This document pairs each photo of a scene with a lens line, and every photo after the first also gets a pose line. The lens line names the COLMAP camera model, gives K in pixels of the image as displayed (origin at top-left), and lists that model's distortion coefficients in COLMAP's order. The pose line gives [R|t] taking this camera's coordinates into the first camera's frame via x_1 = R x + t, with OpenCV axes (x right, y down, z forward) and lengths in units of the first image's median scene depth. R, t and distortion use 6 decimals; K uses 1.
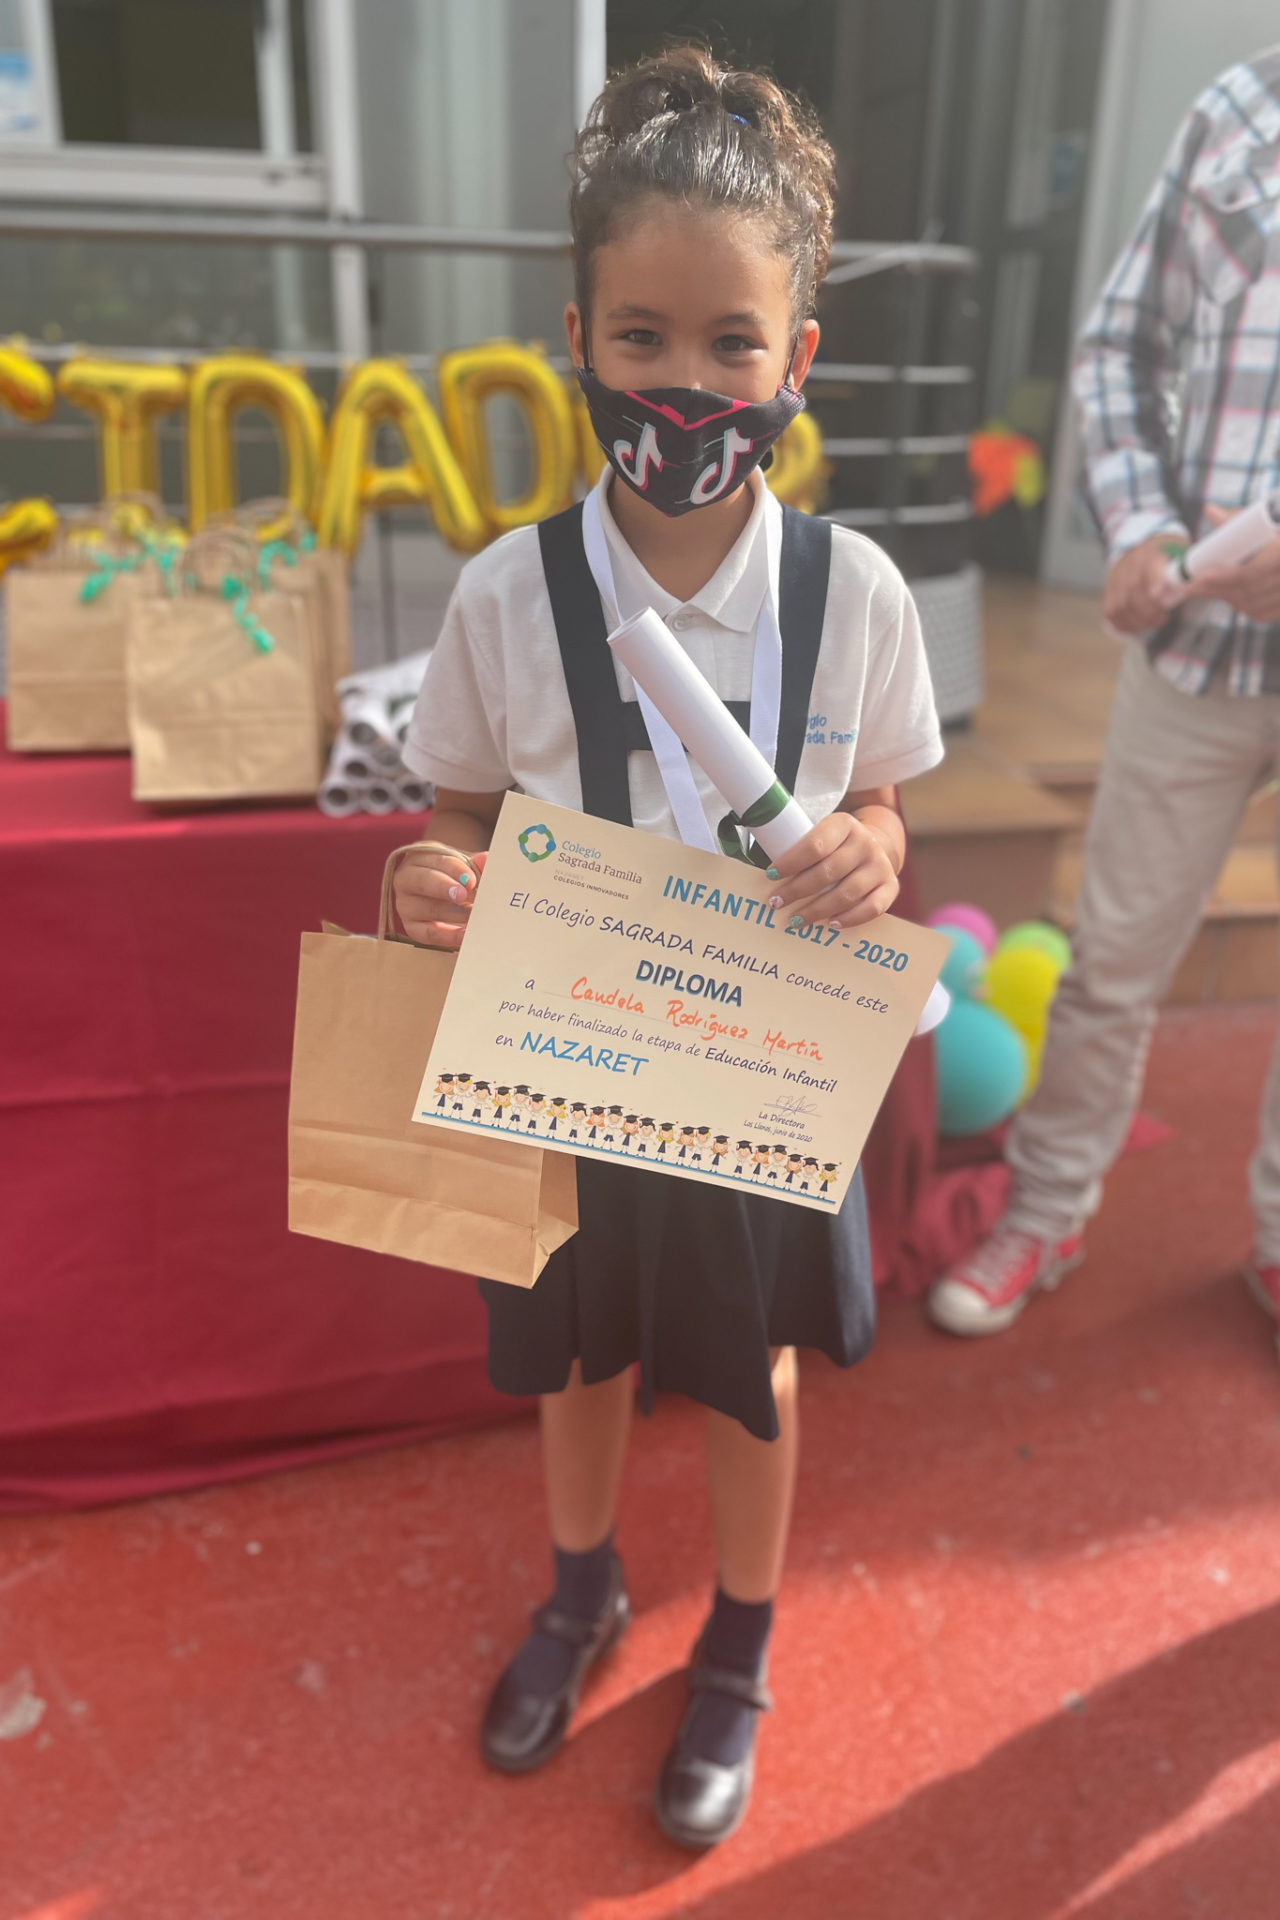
lens RADIAL K [[1444.2, 0, 651.2], [0, 1444.2, 931.6], [0, 0, 1]] dist [0.079166, -0.108402]
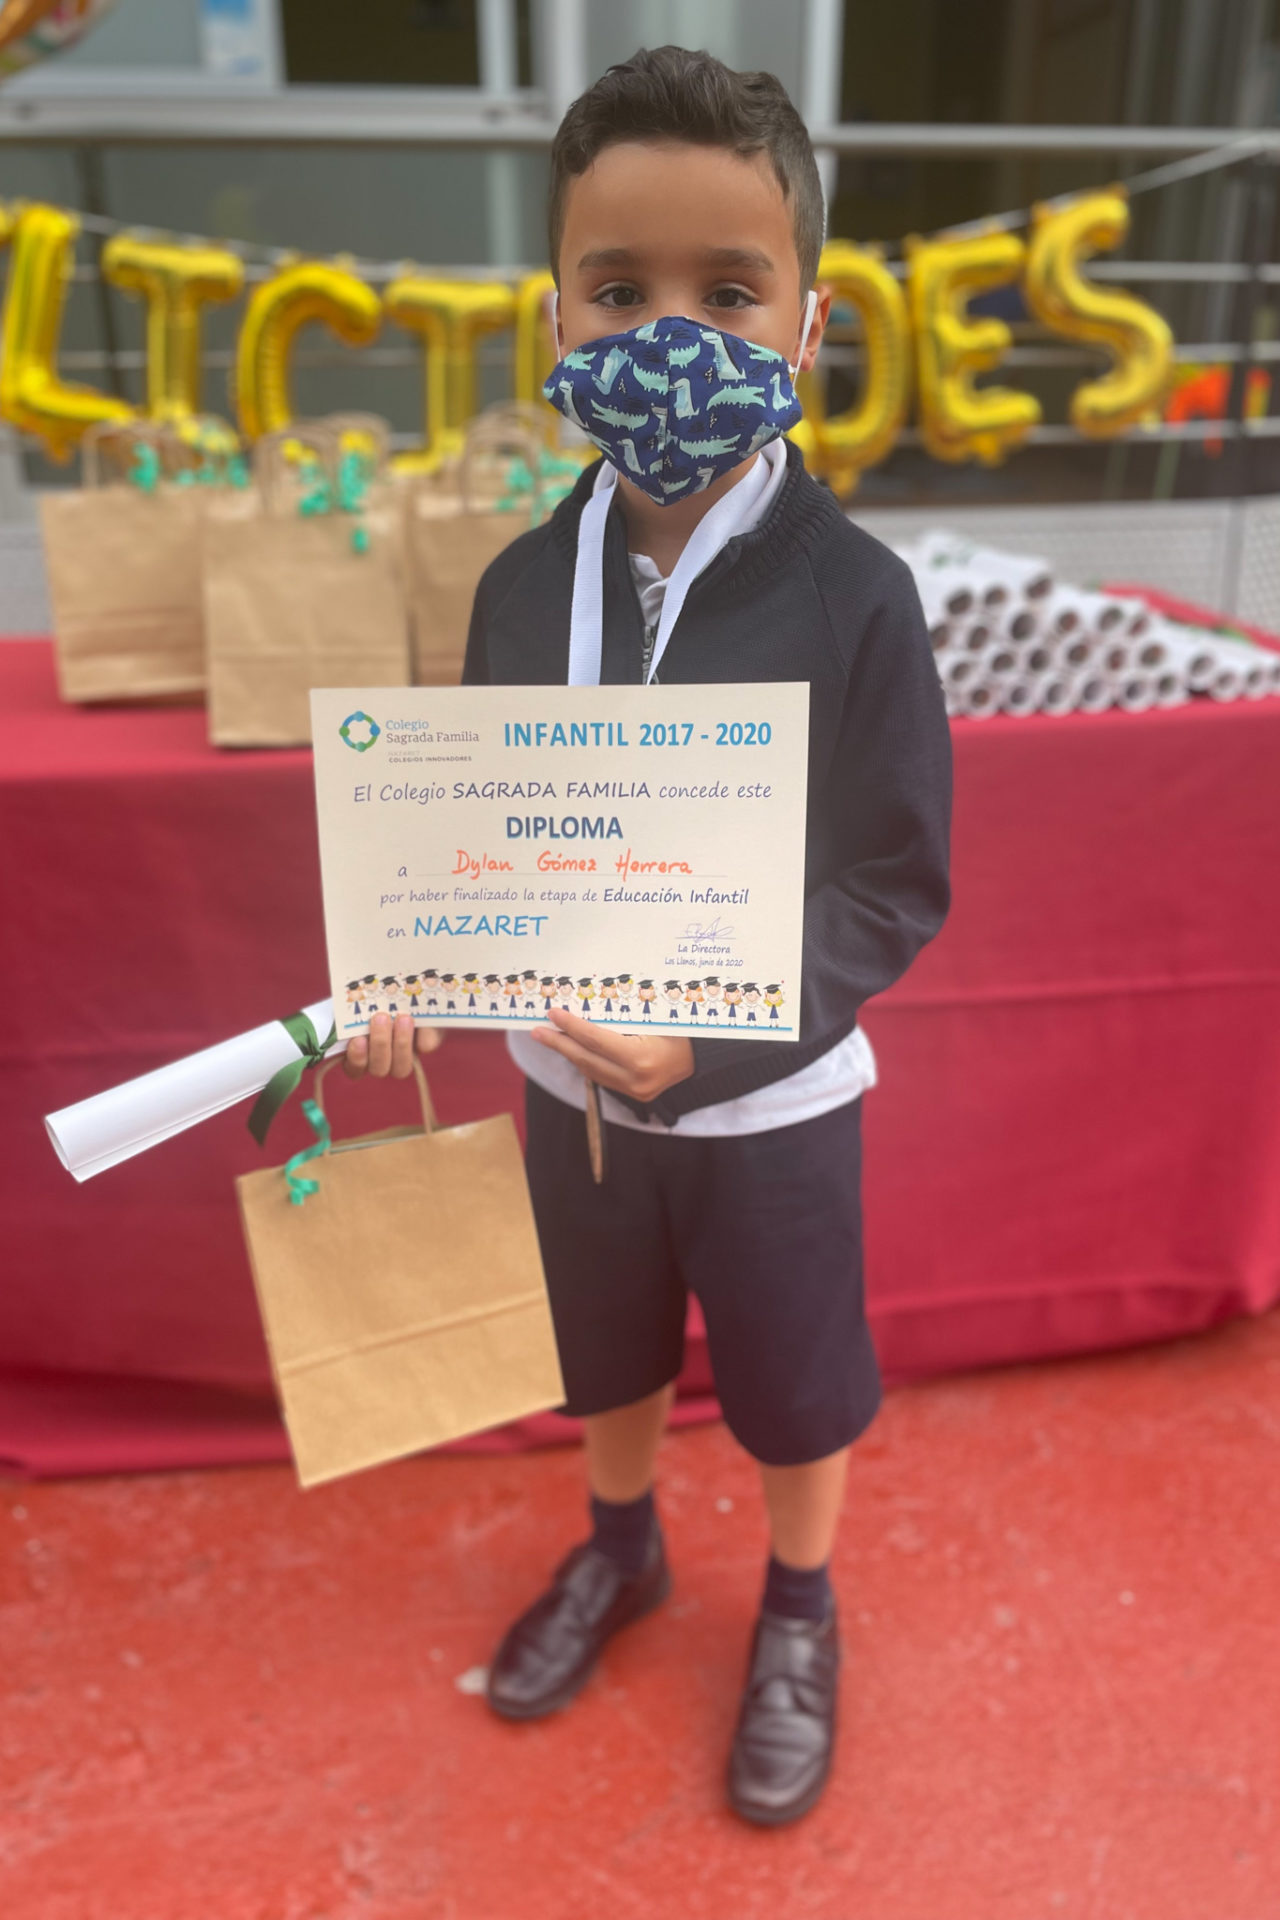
lens RADIAL K [[1444.2, 0, 647.3], [0, 1444.2, 955.7], [0, 0, 1]] dist [0.079166, -0.108402]
pose [[0.997928, 0.000862, -0.064336, -0.267968], [0.000951, 0.999604, 0.028132, 0.040384], [0.064335, -0.028135, 0.997532, 0.067733]]
